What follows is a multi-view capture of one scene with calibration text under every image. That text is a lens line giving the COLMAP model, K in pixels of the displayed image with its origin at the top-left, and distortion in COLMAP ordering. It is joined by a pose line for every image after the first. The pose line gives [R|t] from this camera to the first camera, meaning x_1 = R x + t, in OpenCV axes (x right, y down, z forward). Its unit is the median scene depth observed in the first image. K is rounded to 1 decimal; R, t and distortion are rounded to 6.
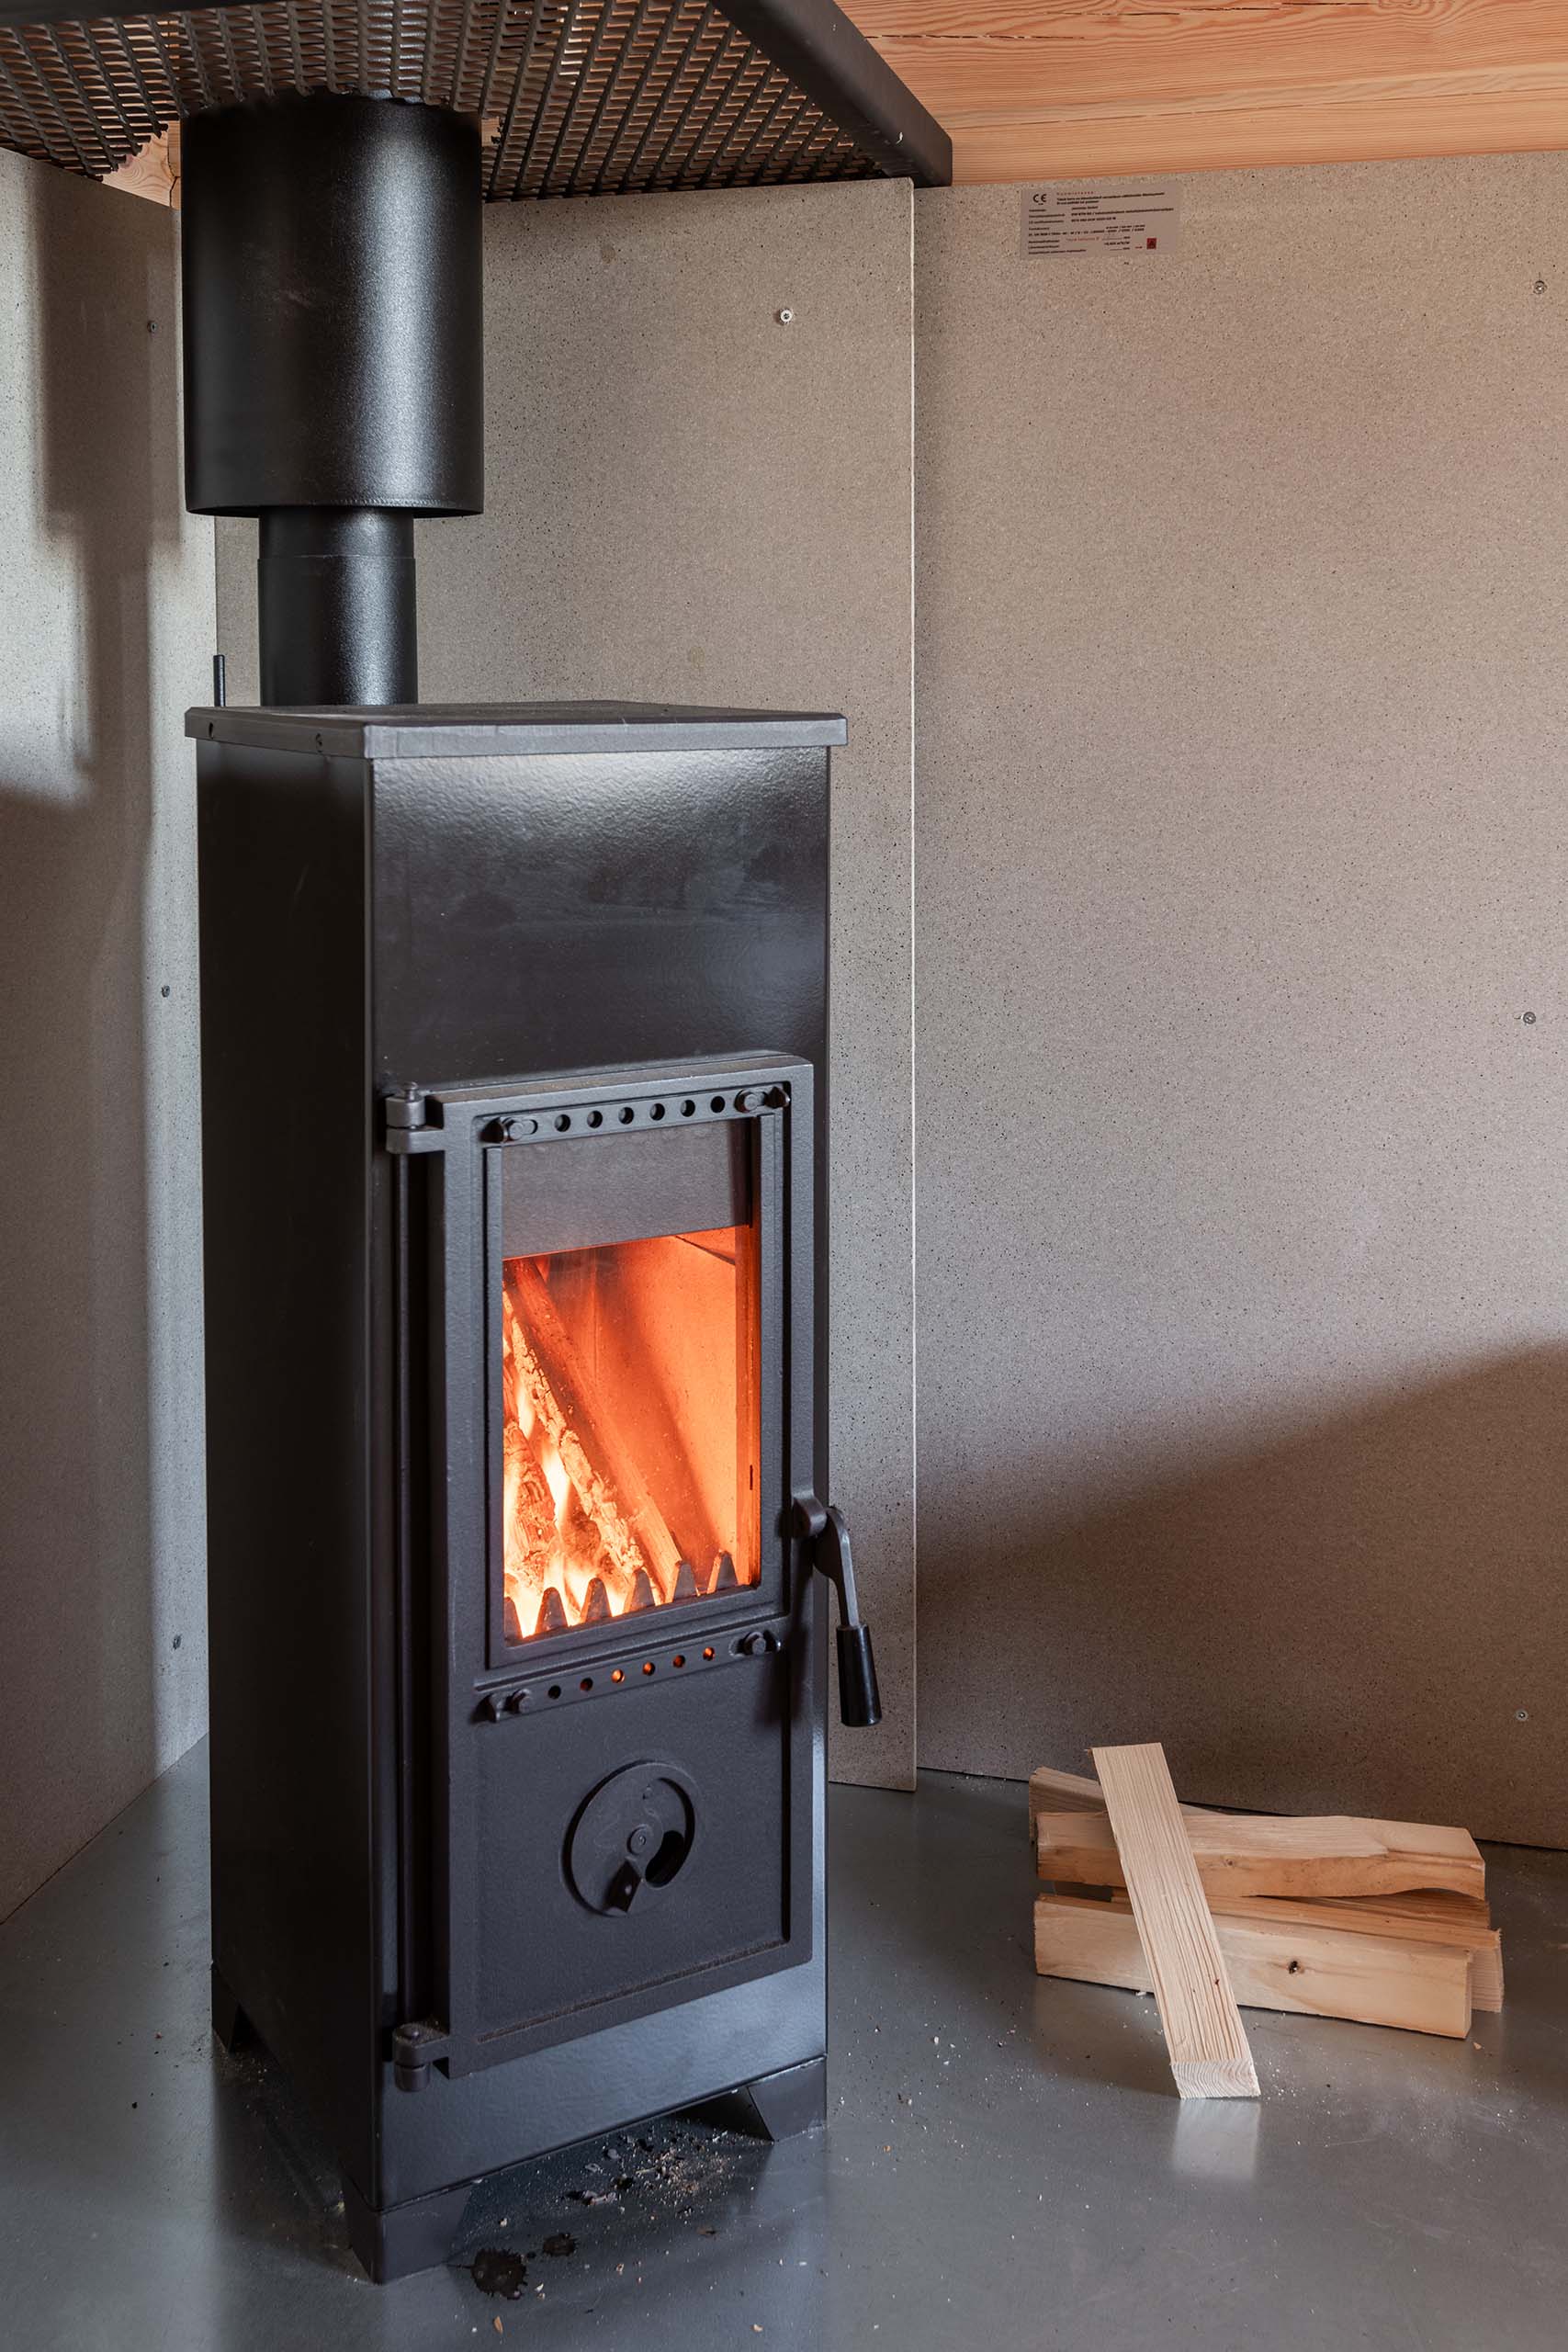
lens RADIAL K [[2257.7, 0, 784.0], [0, 2257.7, 1176.0], [0, 0, 1]] dist [0.019475, -0.005385]
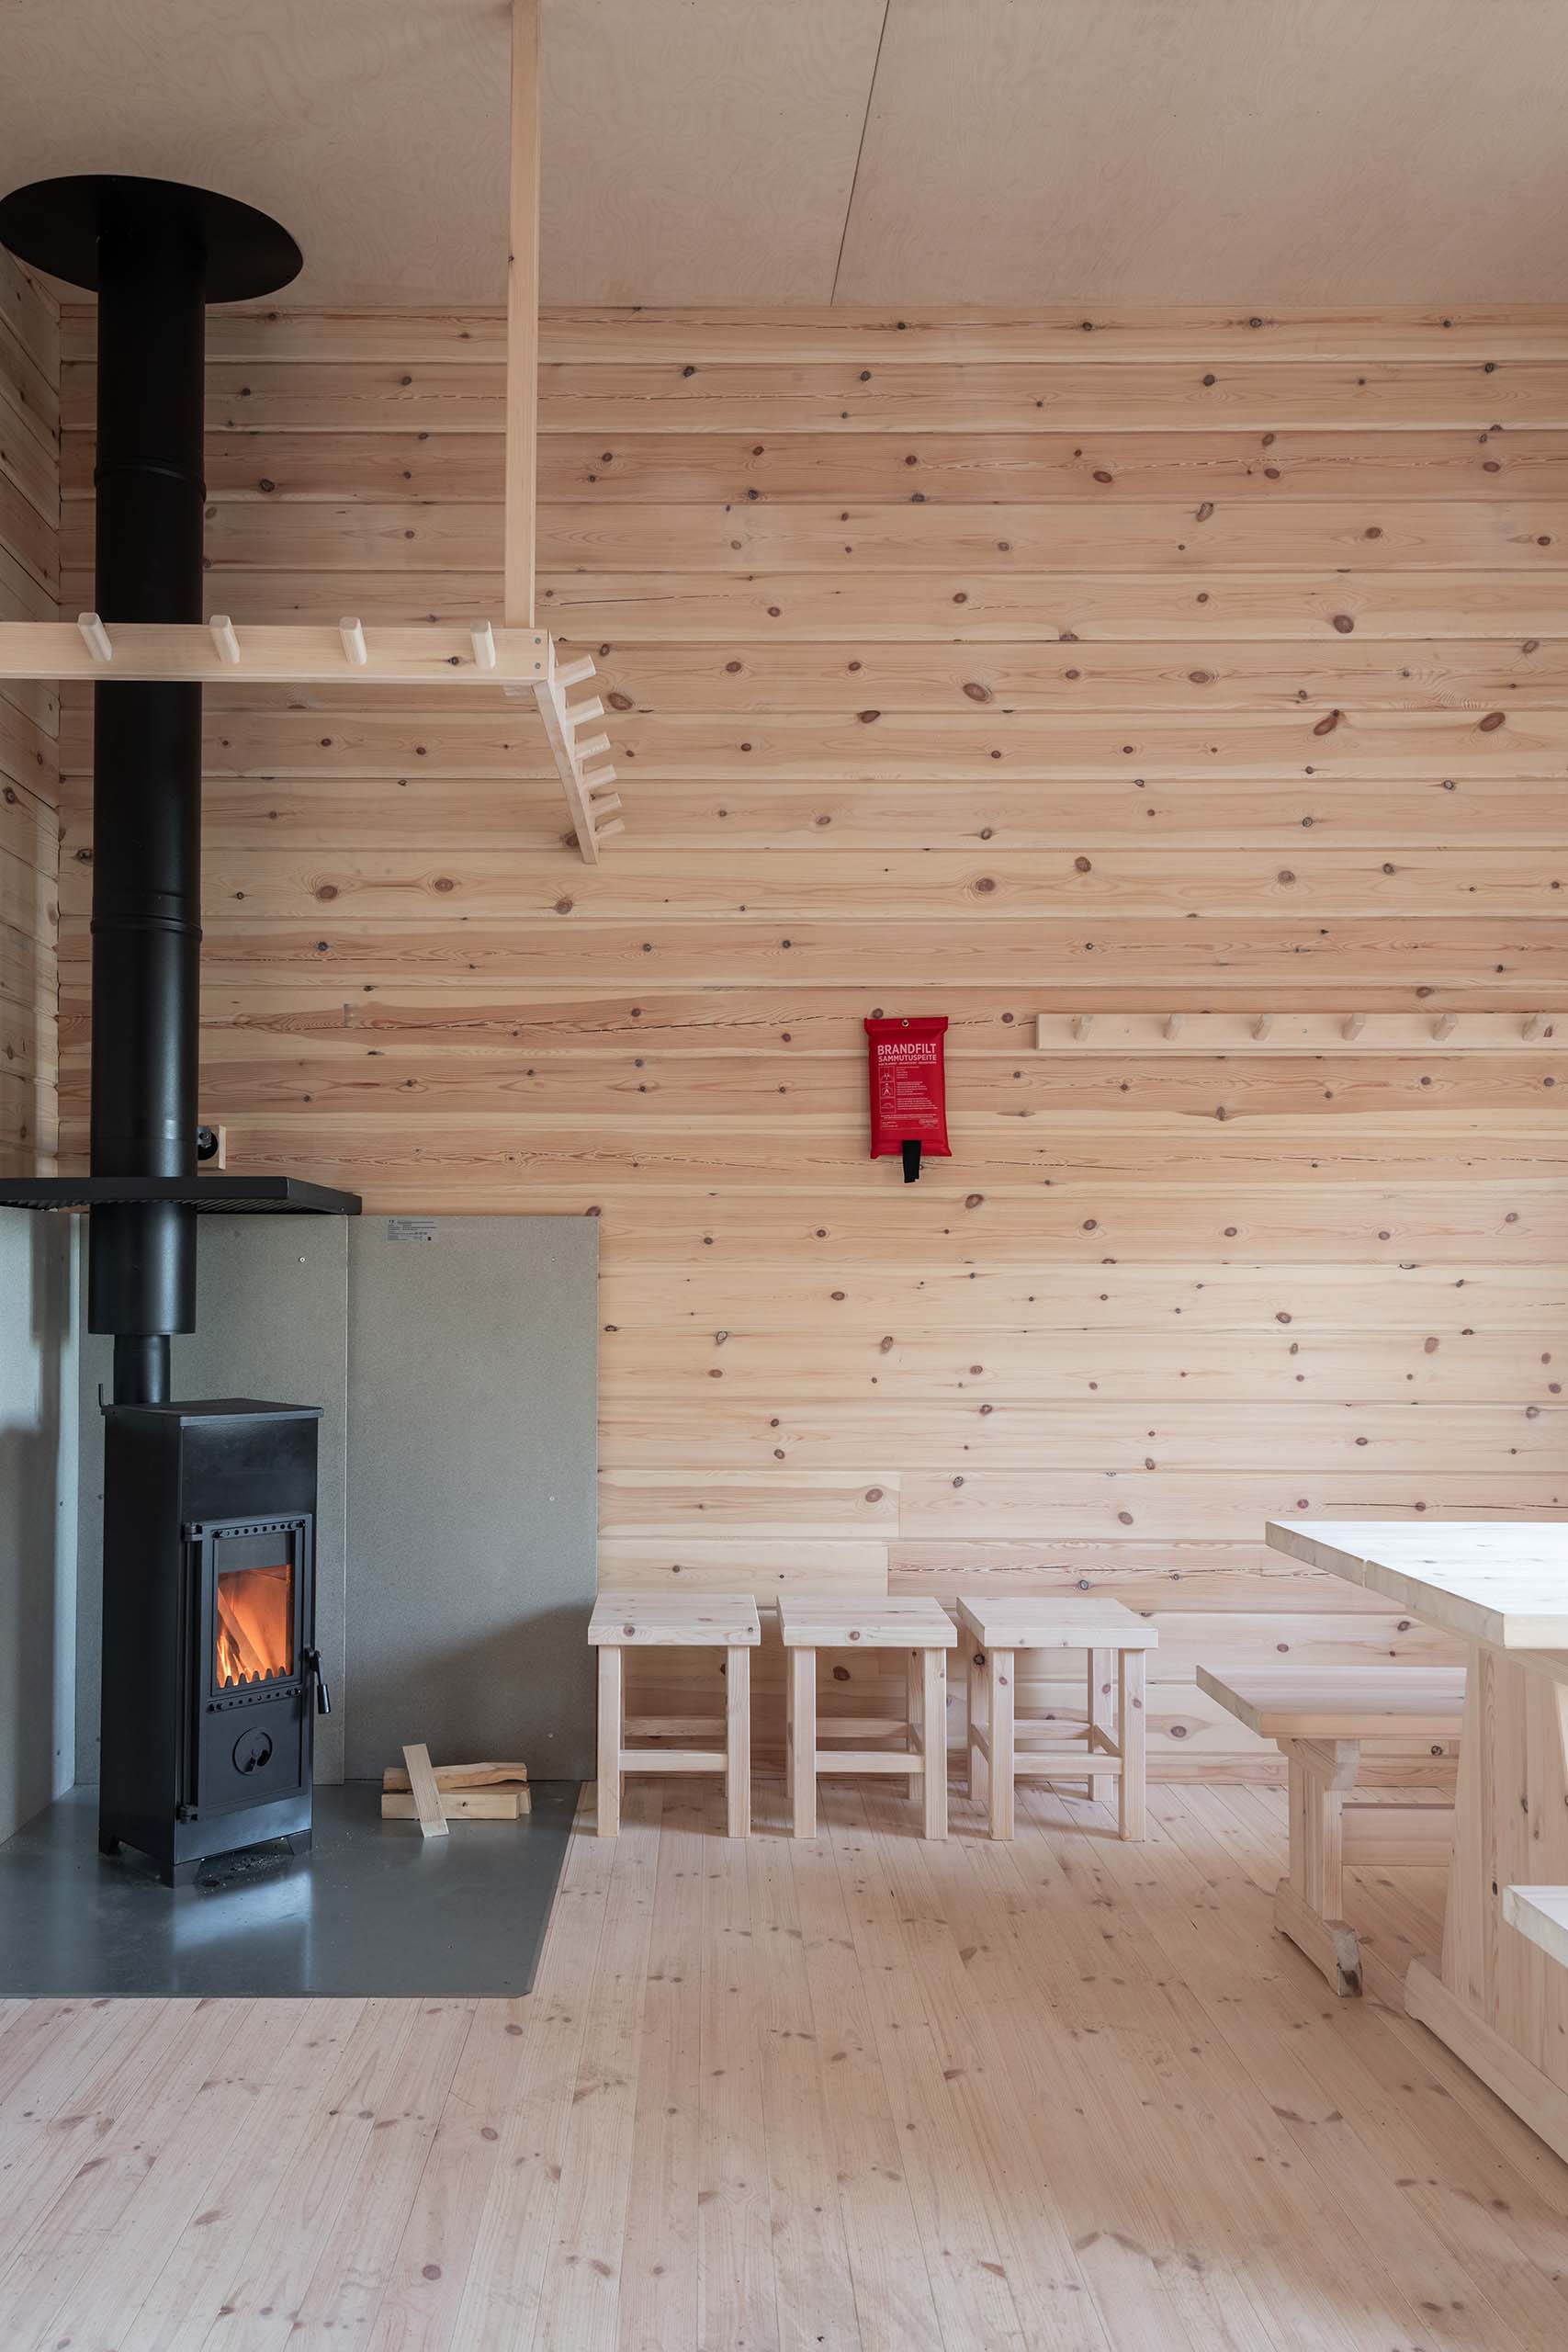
lens RADIAL K [[1742.4, 0, 694.4], [0, 1742.4, 1237.6], [0, 0, 1]] dist [0.032980, -0.042312]
pose [[0.971427, 0.015754, 0.236814, -0.051401], [0.041025, 0.971629, -0.232926, 0.164731], [-0.233765, 0.235986, 0.943220, -1.545671]]
